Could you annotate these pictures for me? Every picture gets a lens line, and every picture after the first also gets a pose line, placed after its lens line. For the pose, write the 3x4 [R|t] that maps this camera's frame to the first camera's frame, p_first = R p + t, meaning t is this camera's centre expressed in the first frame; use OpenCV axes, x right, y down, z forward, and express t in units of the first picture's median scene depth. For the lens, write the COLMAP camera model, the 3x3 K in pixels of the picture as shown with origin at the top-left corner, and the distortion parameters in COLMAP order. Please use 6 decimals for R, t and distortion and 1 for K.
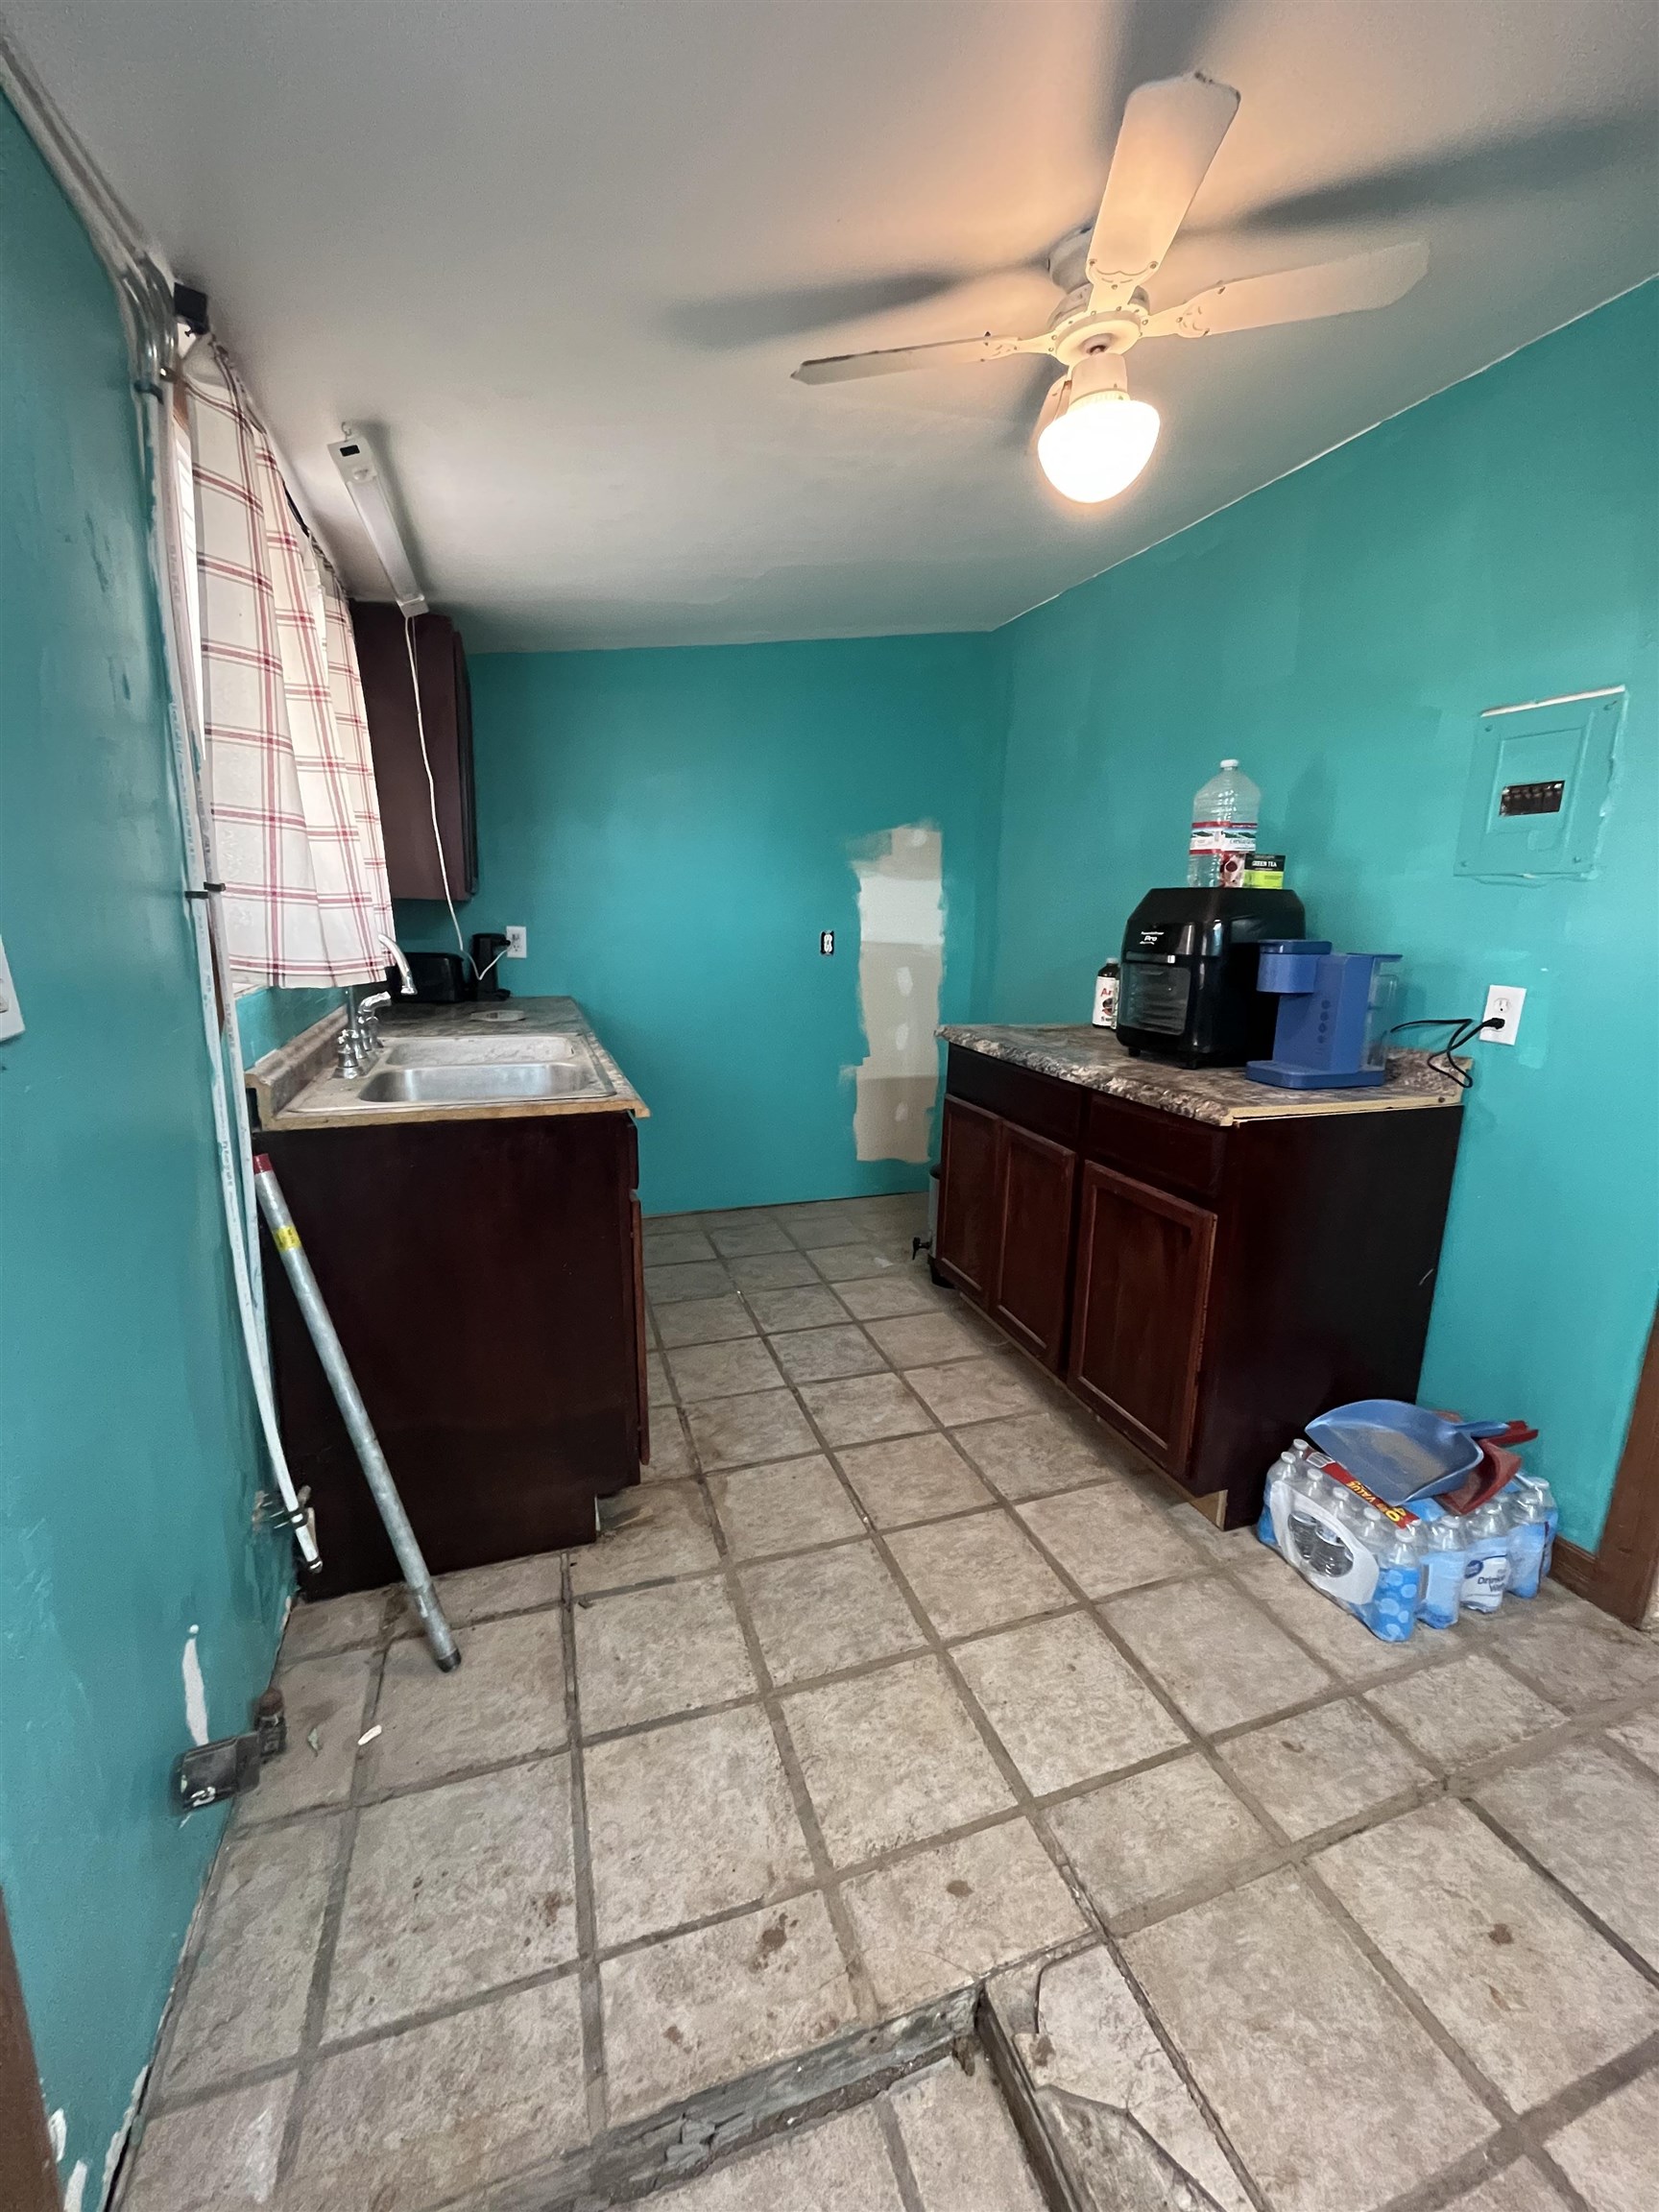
lens RADIAL K [[894.0, 0, 835.5], [0, 894.0, 1101.1], [0, 0, 1]] dist [-0.003019, 0.000949]
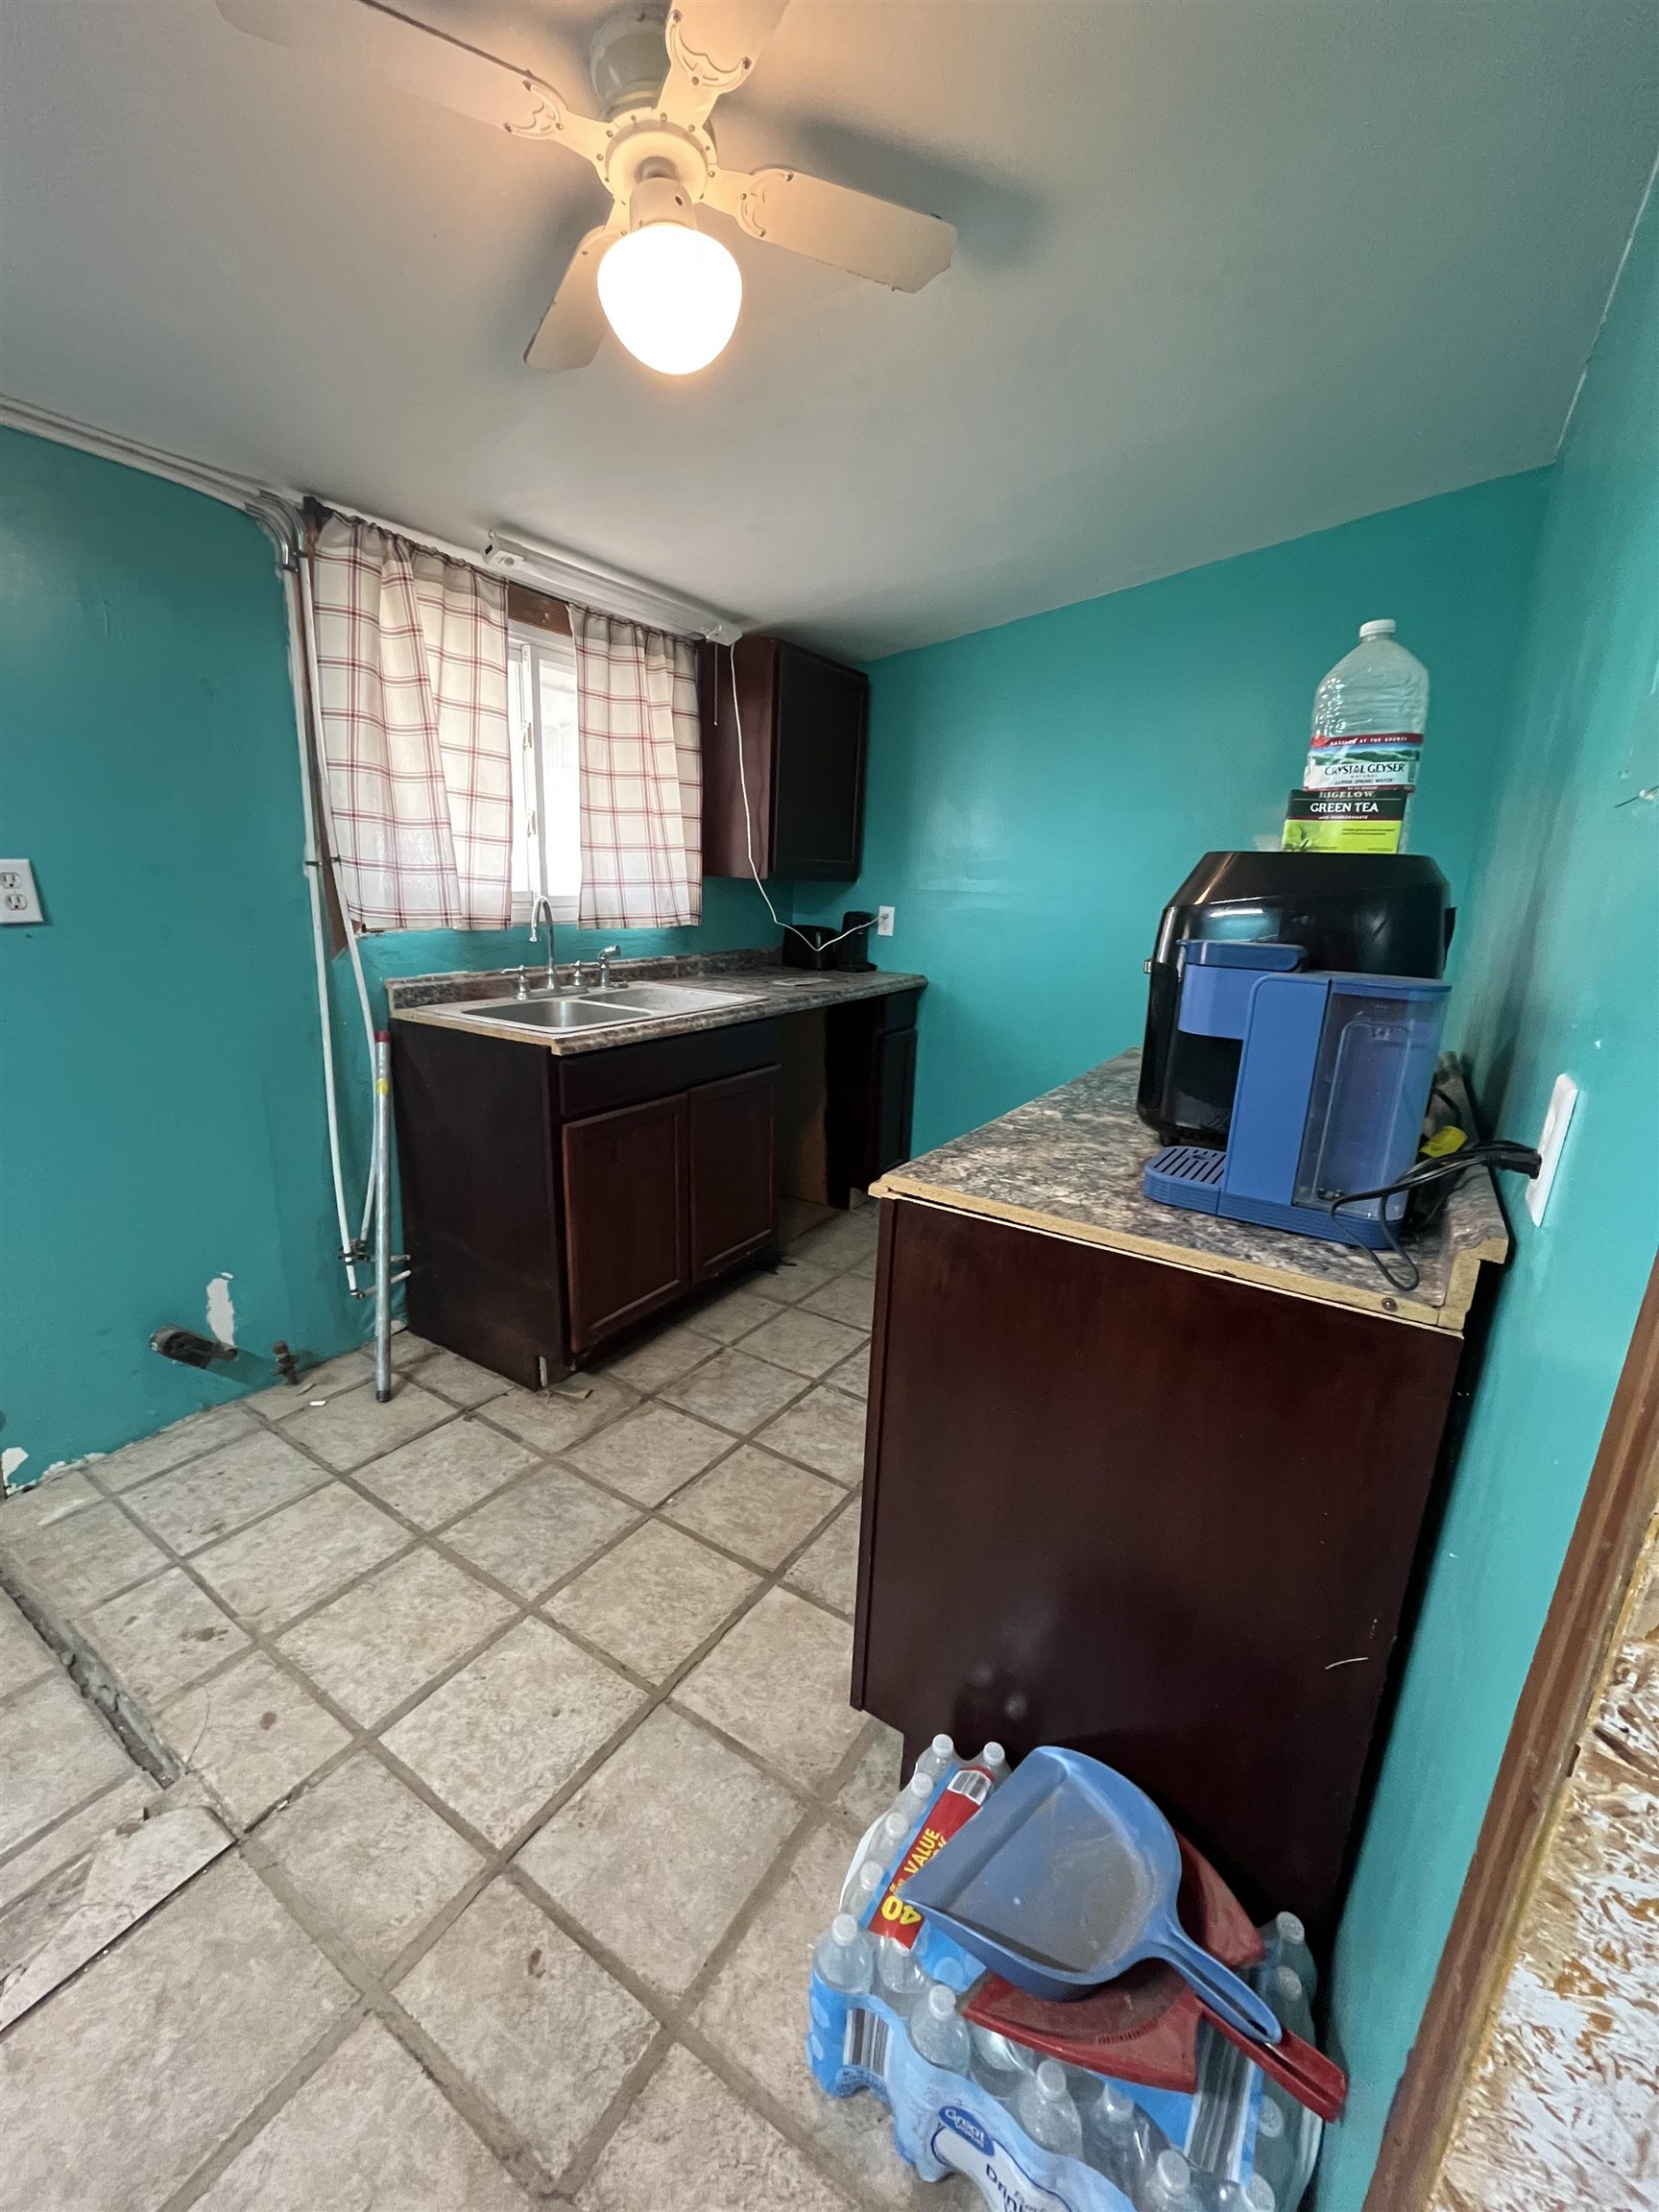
lens RADIAL K [[894.0, 0, 828.0], [0, 894.0, 1104.5], [0, 0, 1]] dist [-0.003019, 0.000949]
pose [[0.612137, 0.195551, -0.766191, 1.047673], [-0.190605, 0.976859, 0.097038, -0.114454], [0.767436, 0.086640, 0.635244, 0.604749]]
